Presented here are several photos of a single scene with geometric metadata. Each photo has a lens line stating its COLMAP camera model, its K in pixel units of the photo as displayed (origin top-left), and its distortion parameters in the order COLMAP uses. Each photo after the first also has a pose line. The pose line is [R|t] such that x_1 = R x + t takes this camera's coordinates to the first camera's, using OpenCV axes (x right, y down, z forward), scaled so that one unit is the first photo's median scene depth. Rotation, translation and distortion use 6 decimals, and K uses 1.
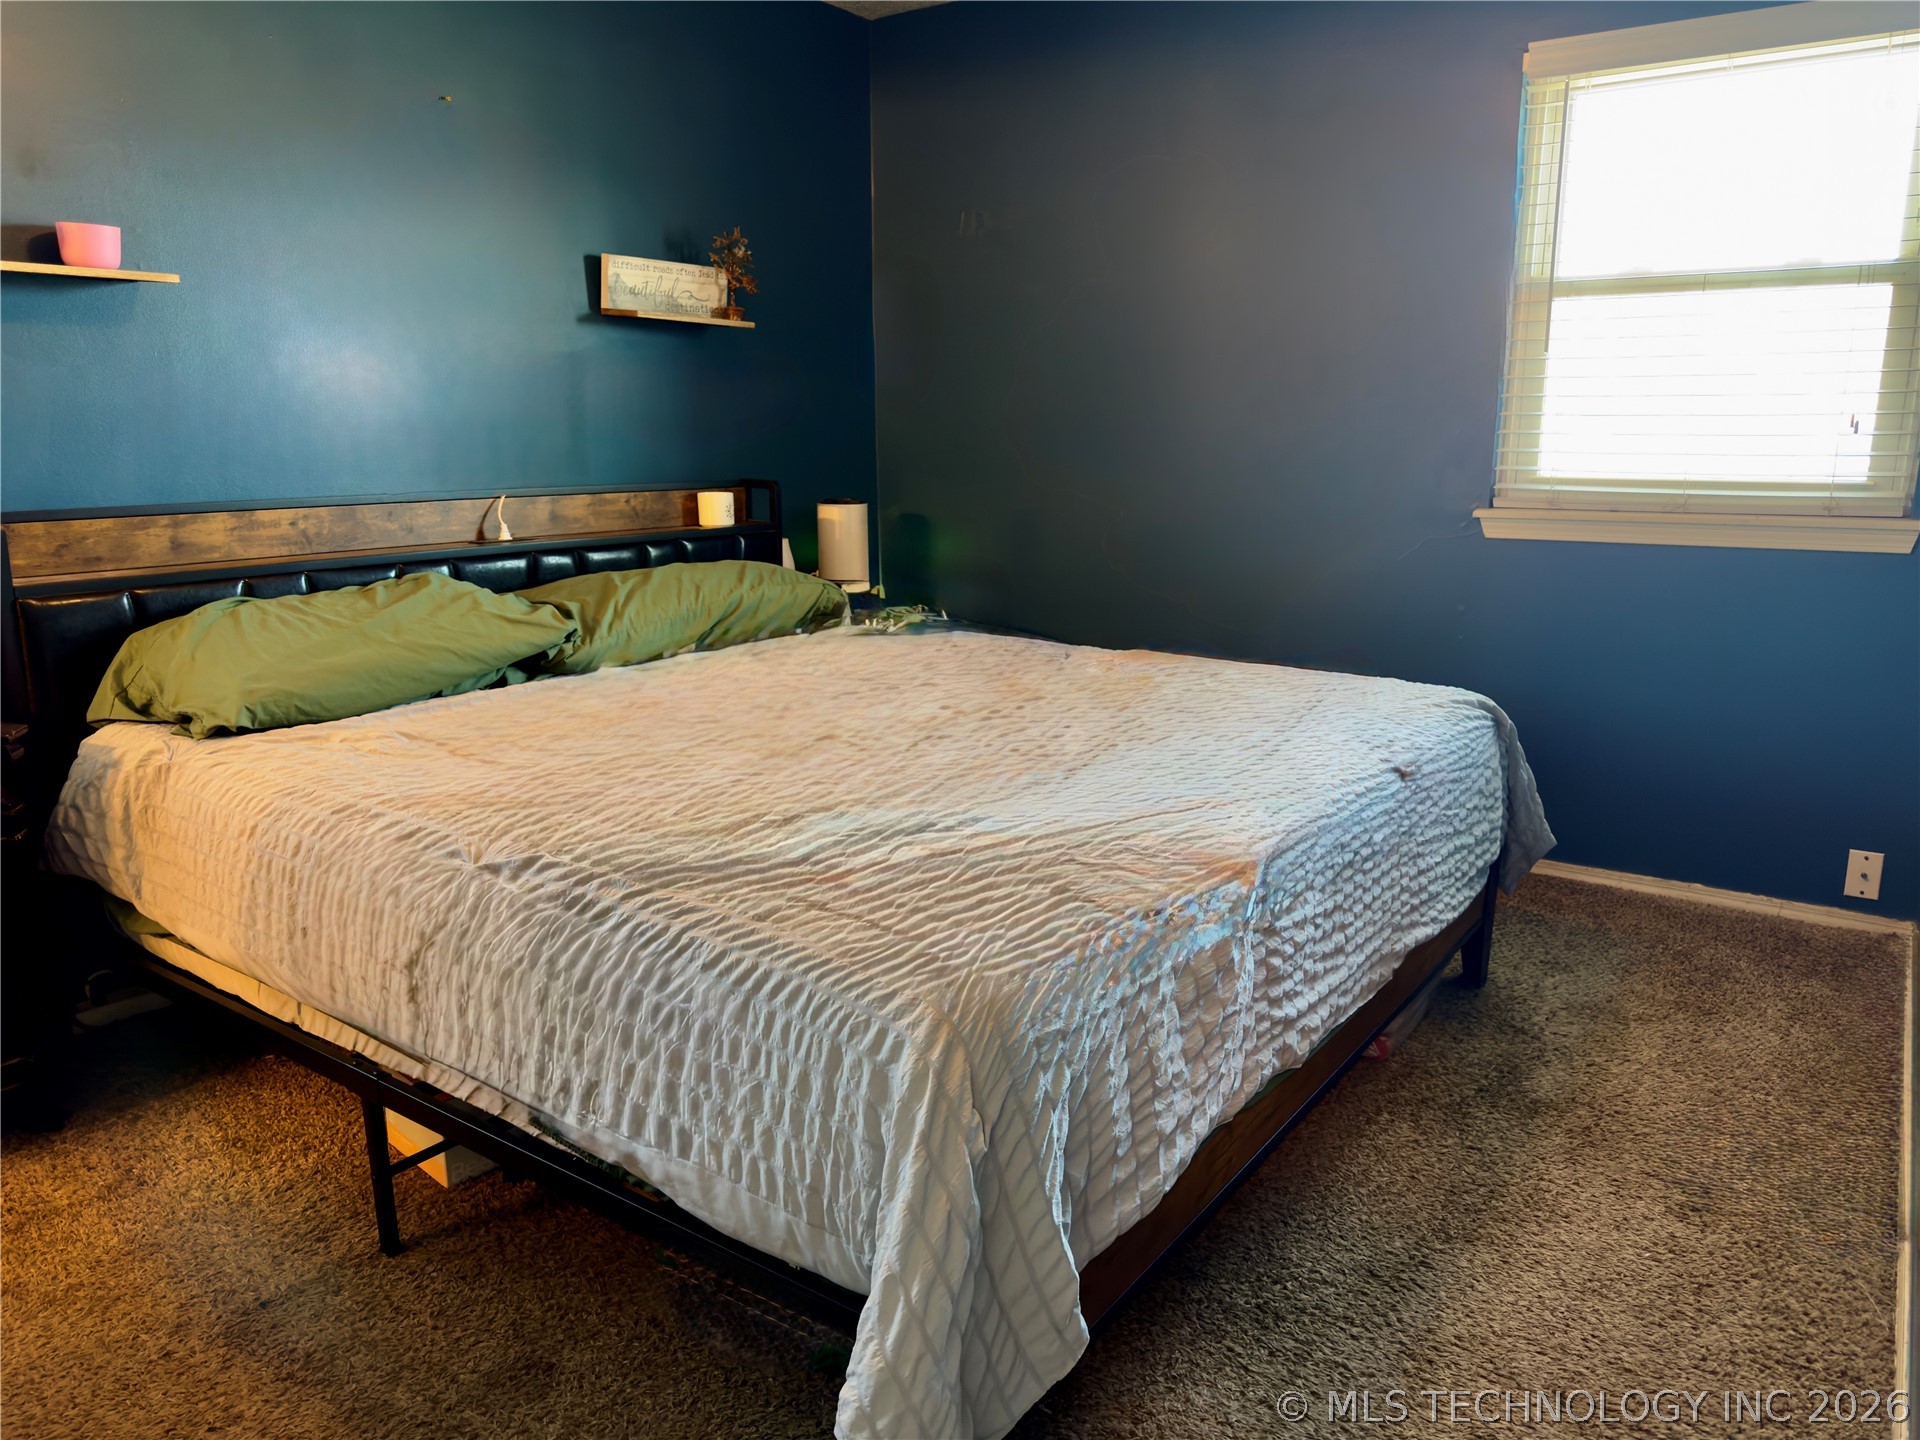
lens RADIAL K [[1343.7, 0, 960.8], [0, 1343.7, 715.0], [0, 0, 1]] dist [0.000392, -0.013709]
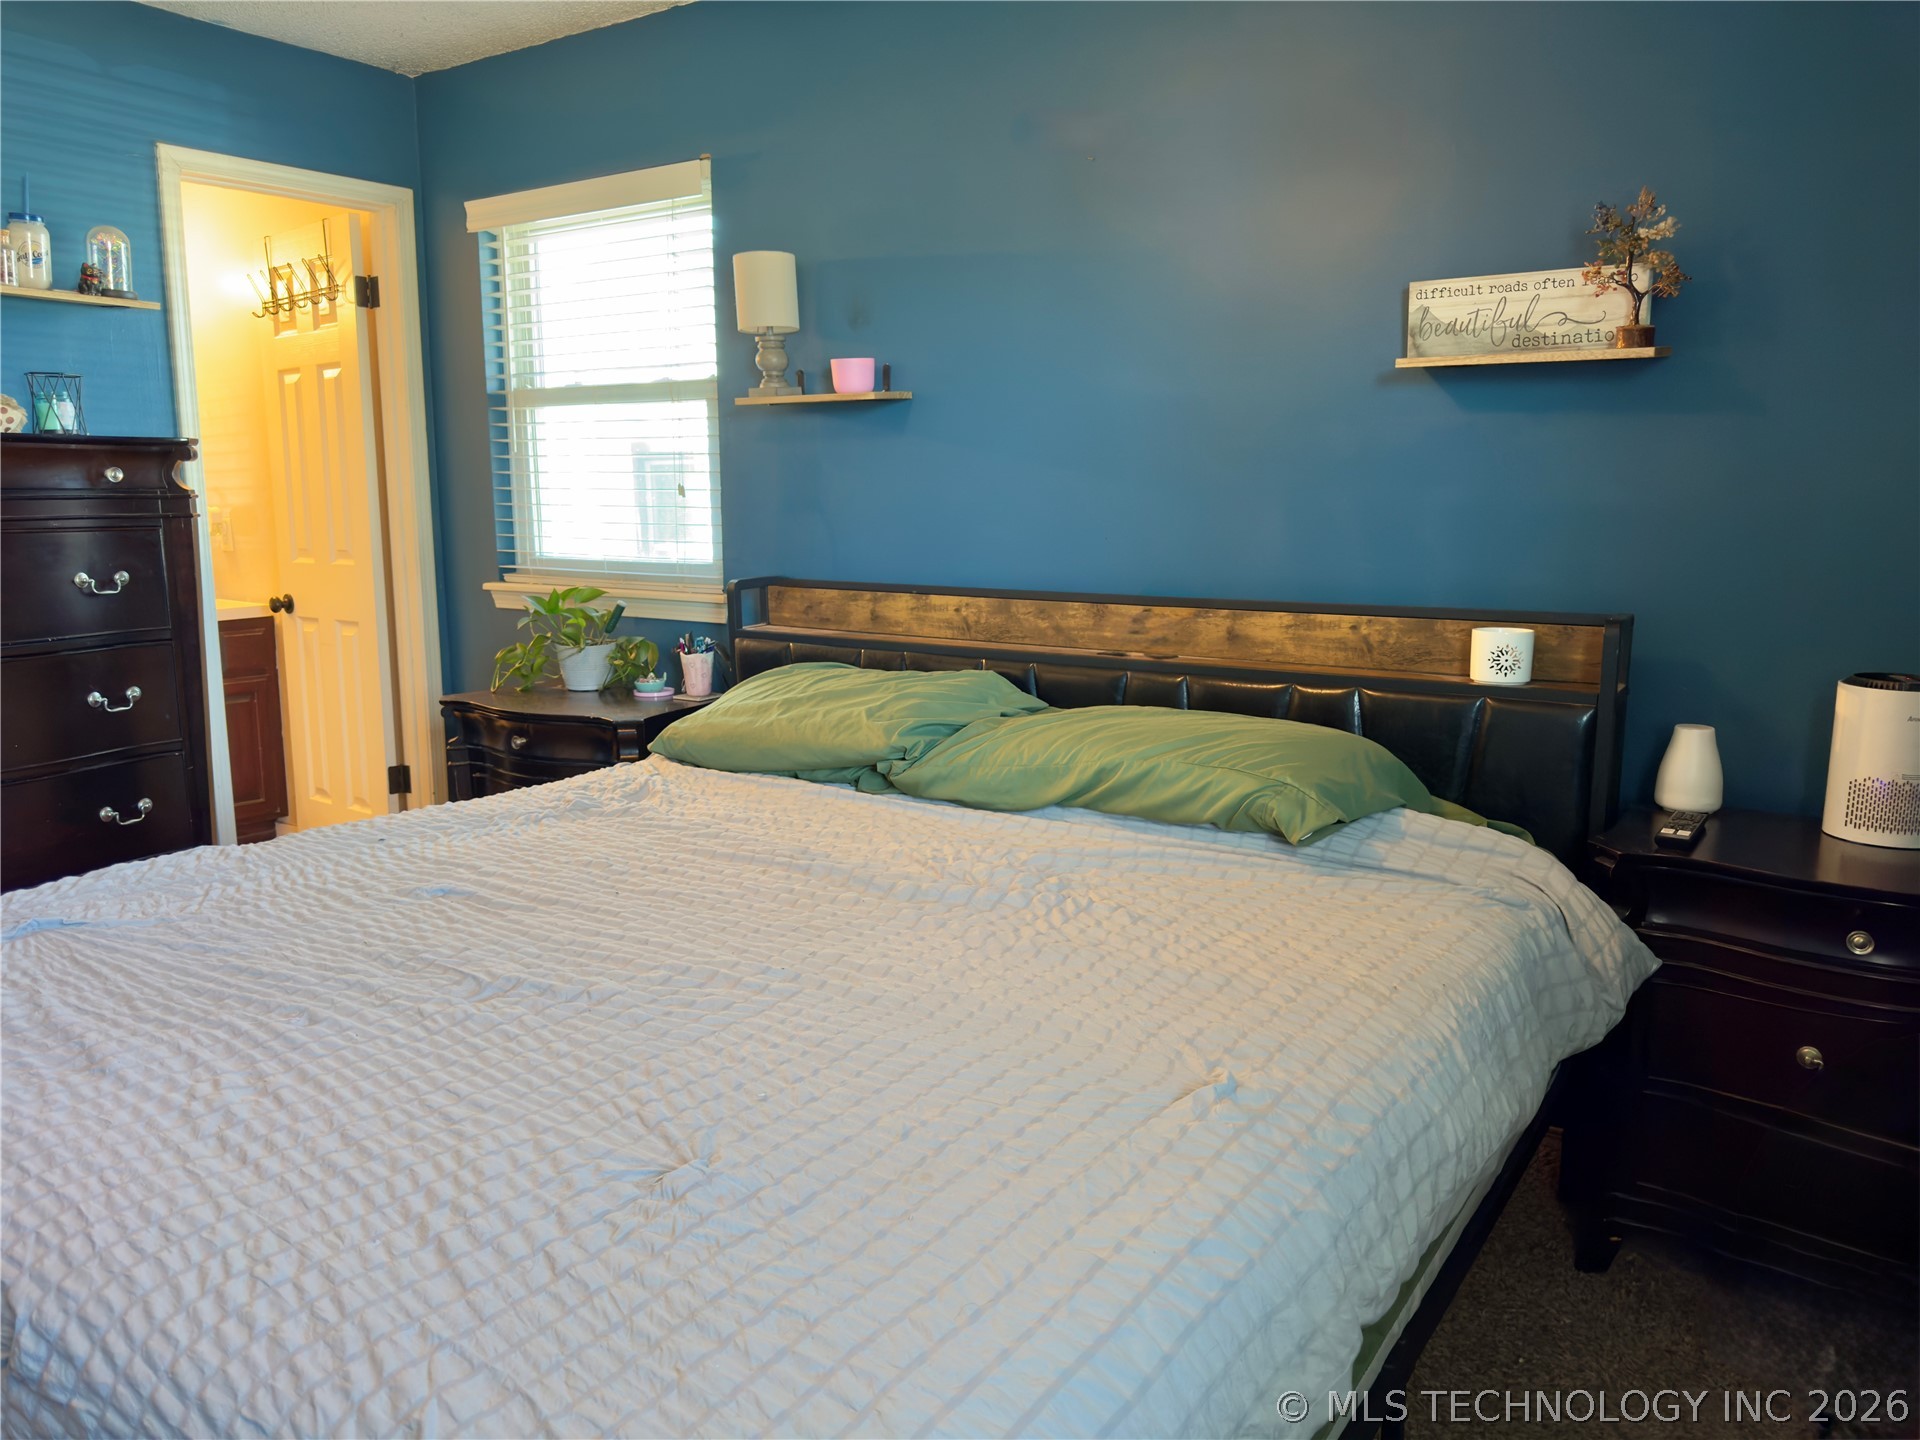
lens RADIAL K [[1343.7, 0, 956.9], [0, 1343.7, 726.0], [0, 0, 1]] dist [0.000392, -0.013709]
pose [[0.031124, 0.151753, -0.987928, 0.464162], [-0.221083, 0.964970, 0.141261, -0.166726], [0.974758, 0.214018, 0.063583, 0.778476]]
